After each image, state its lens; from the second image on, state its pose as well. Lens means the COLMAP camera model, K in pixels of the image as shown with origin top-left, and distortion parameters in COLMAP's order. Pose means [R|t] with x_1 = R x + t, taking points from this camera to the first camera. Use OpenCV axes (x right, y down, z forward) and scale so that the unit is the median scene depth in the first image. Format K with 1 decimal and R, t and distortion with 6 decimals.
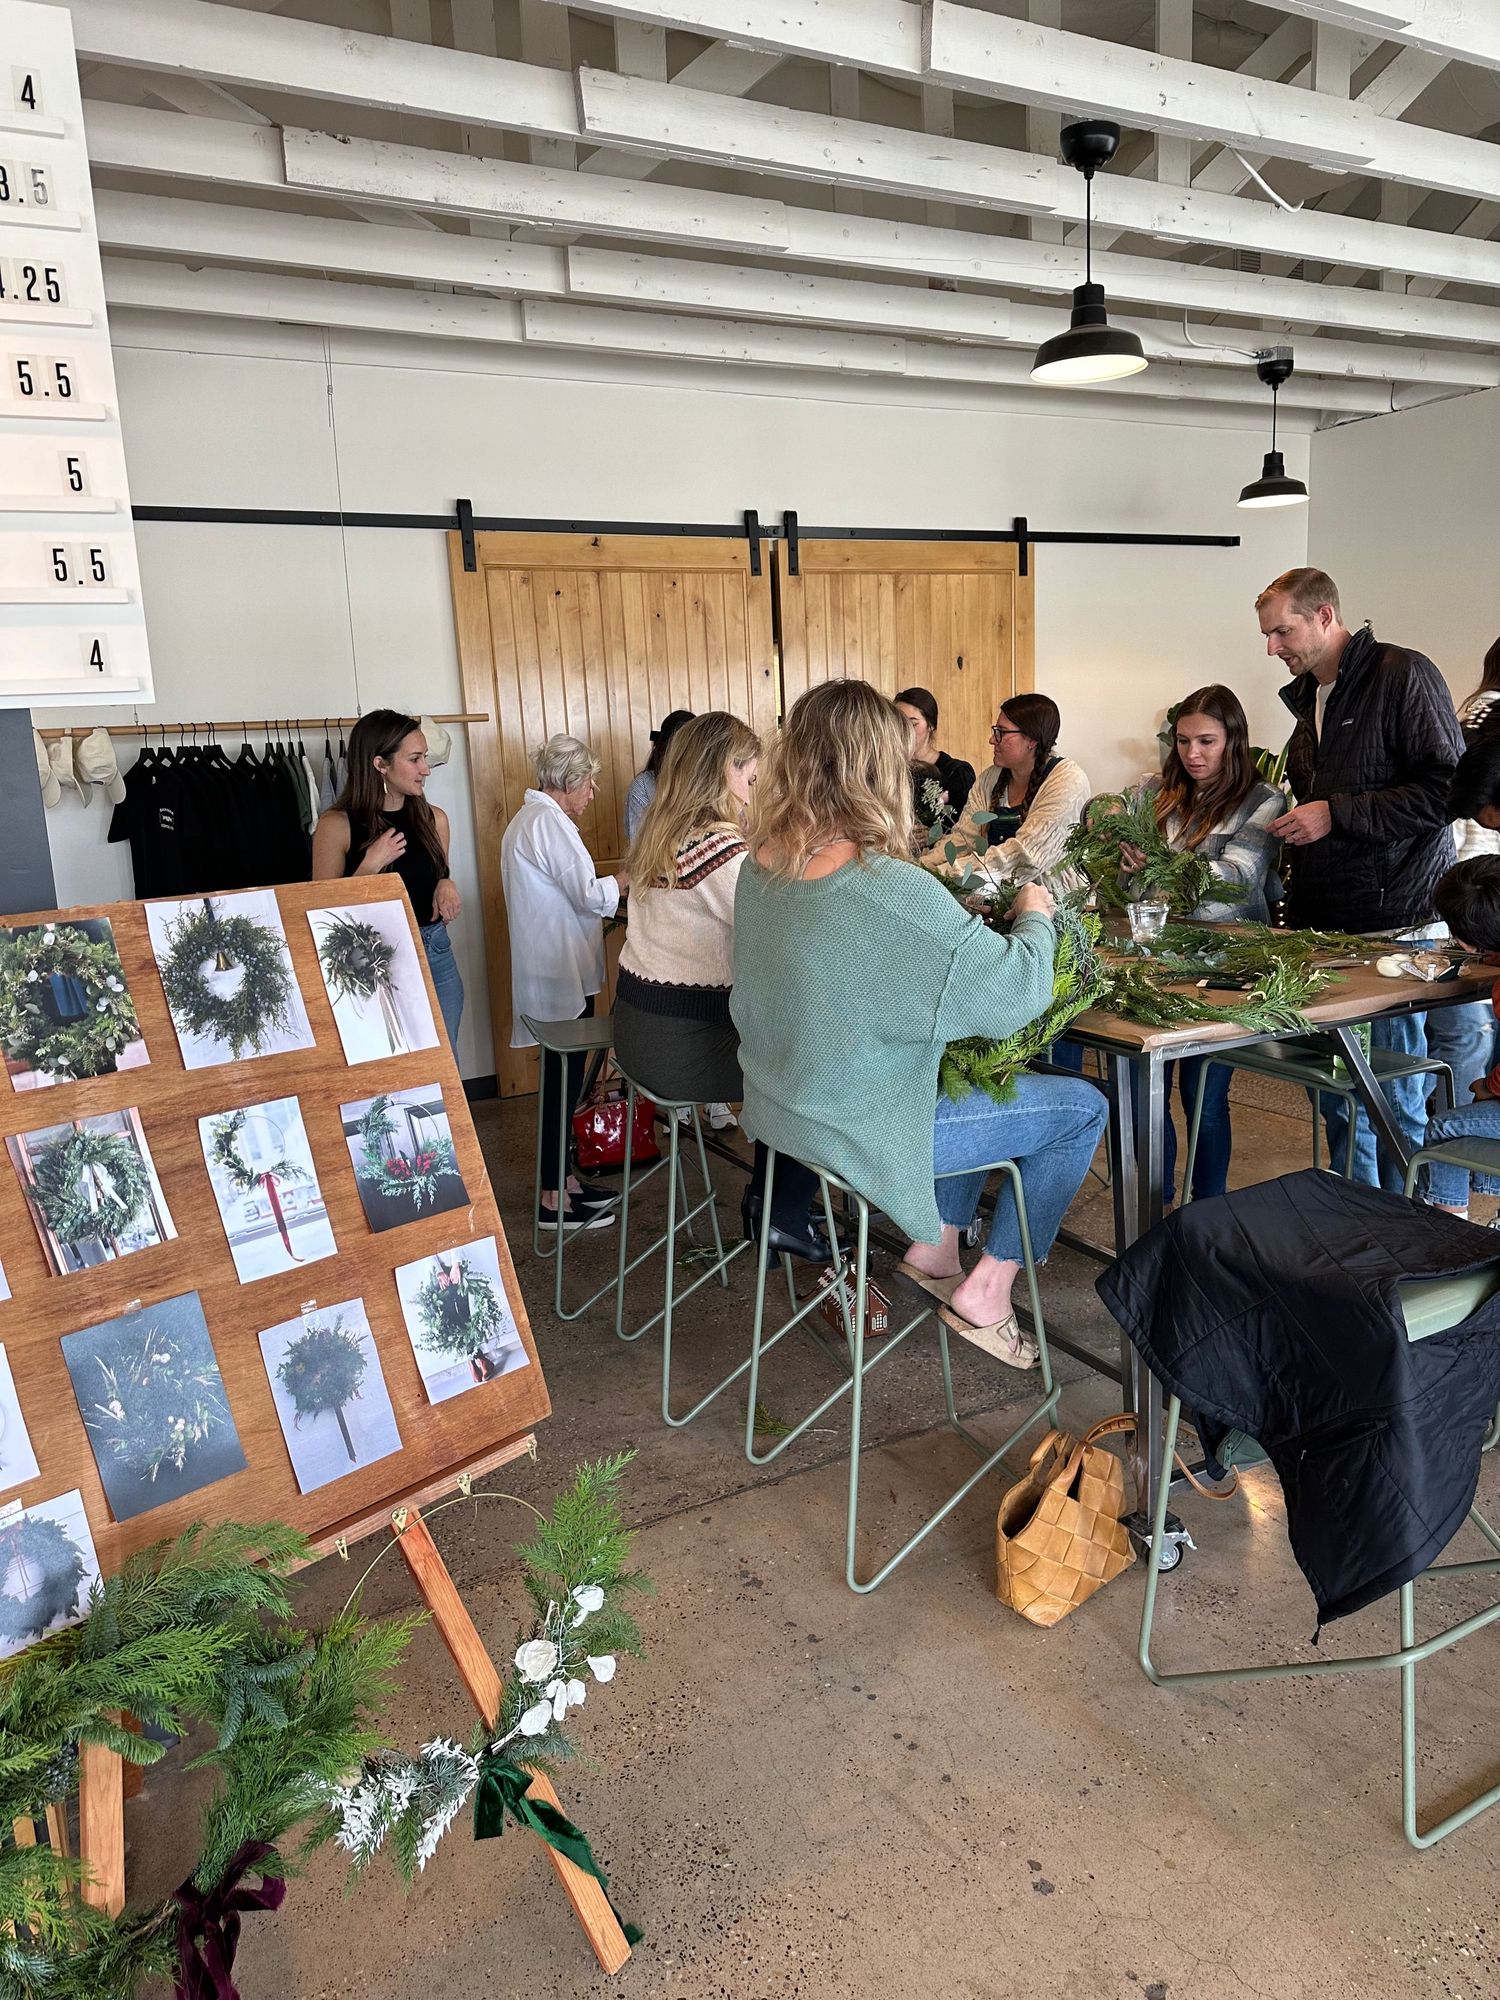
lens RADIAL K [[1398.4, 0, 753.1], [0, 1398.4, 994.0], [0, 0, 1]] dist [0.017683, -0.020796]
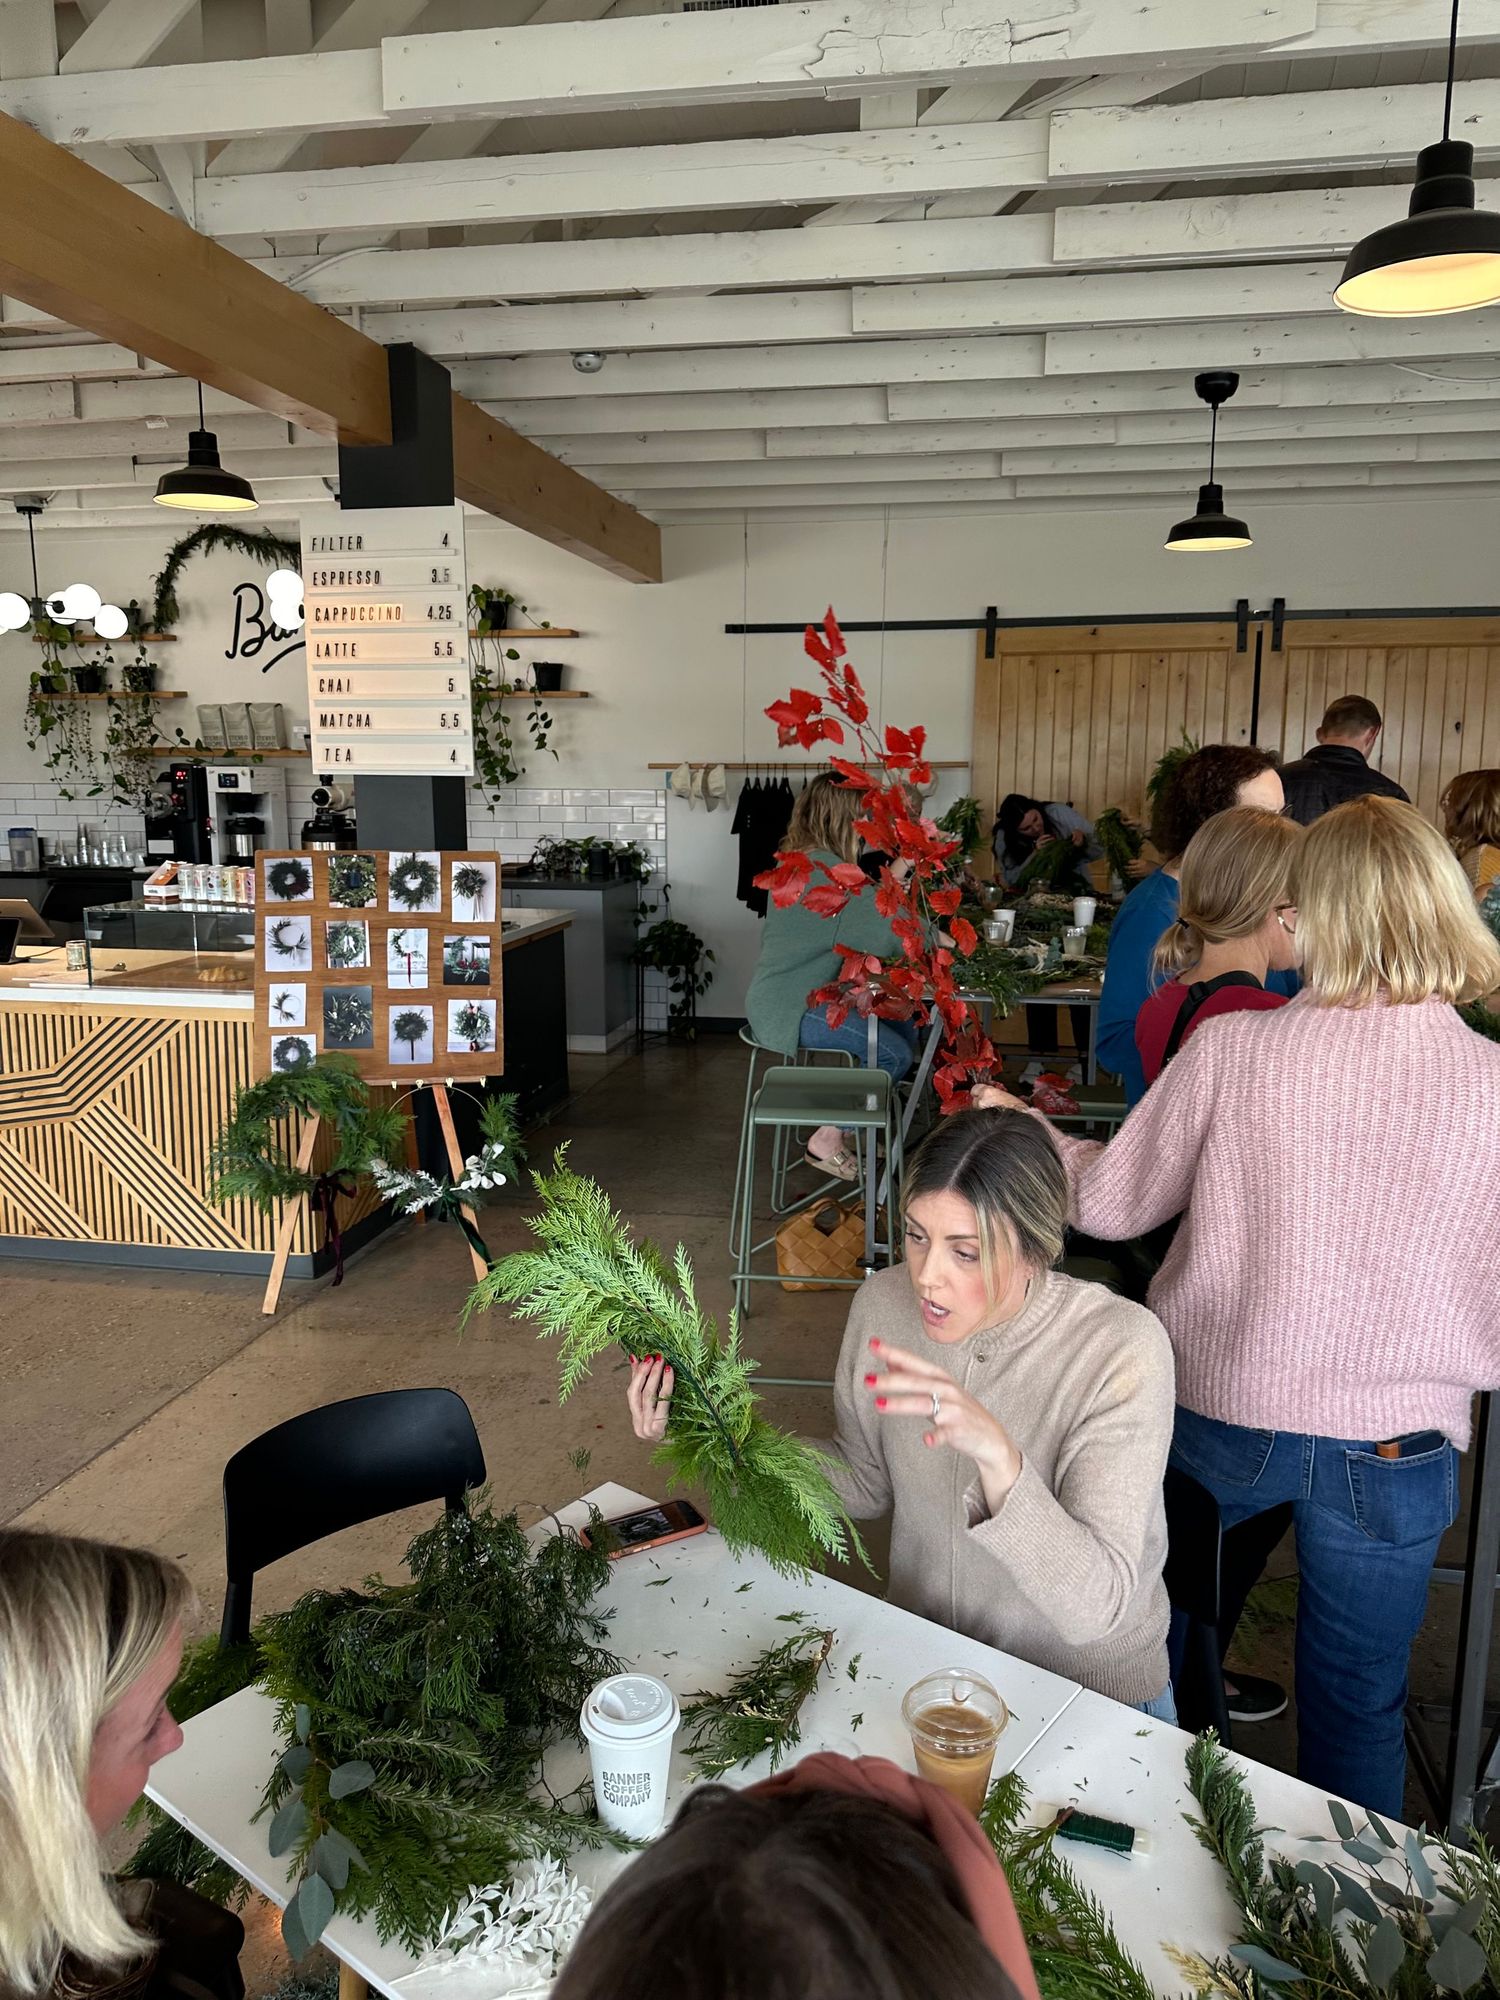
lens RADIAL K [[1398.4, 0, 763.1], [0, 1398.4, 1013.2], [0, 0, 1]] dist [0.017683, -0.020796]
pose [[0.763480, 0.154931, -0.626972, 1.777846], [-0.148673, 0.986889, 0.062826, -0.029910], [0.628485, 0.045248, 0.776504, -0.639456]]
